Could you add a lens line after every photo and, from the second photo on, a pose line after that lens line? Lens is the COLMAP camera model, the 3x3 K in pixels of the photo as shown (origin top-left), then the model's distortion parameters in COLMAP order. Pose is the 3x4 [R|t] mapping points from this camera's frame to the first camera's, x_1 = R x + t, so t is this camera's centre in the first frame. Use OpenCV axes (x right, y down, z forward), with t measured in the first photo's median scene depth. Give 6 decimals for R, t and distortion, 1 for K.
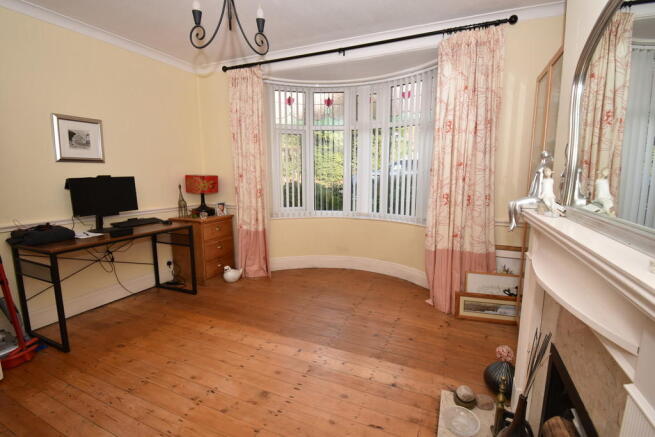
lens RADIAL K [[294.9, 0, 323.0], [0, 294.9, 214.8], [0, 0, 1]] dist [-0.011986, -0.001092]
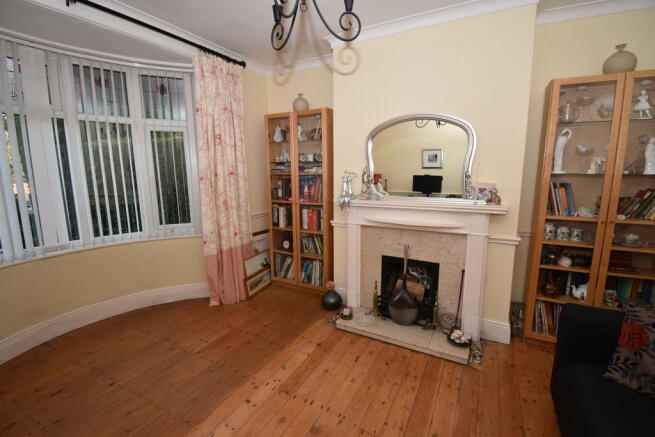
lens RADIAL K [[294.9, 0, 326.7], [0, 294.9, 213.9], [0, 0, 1]] dist [-0.011986, -0.001092]
pose [[0.086959, -0.153265, 0.984352, -0.701869], [0.147168, 0.979230, 0.139467, -0.125762], [-0.985282, 0.132737, 0.107708, 0.542241]]
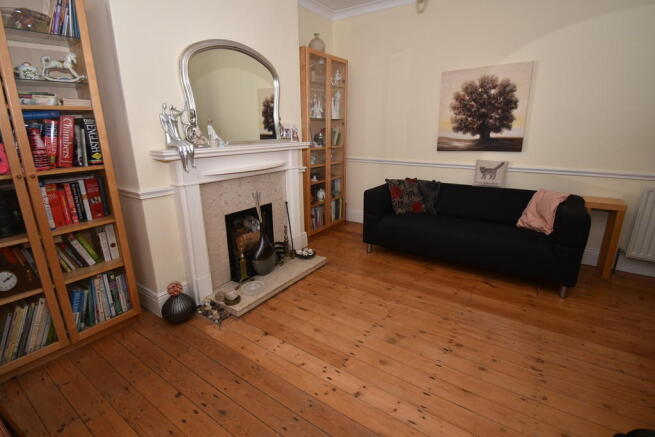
lens RADIAL K [[313.9, 0, 331.0], [0, 313.9, 219.6], [0, 0, 1]] dist [0.001735, -0.000324]
pose [[-0.987108, -0.043066, 0.154155, -0.099002], [0.023675, 0.913241, 0.406731, -0.166022], [-0.158297, 0.405137, -0.900448, 1.305813]]
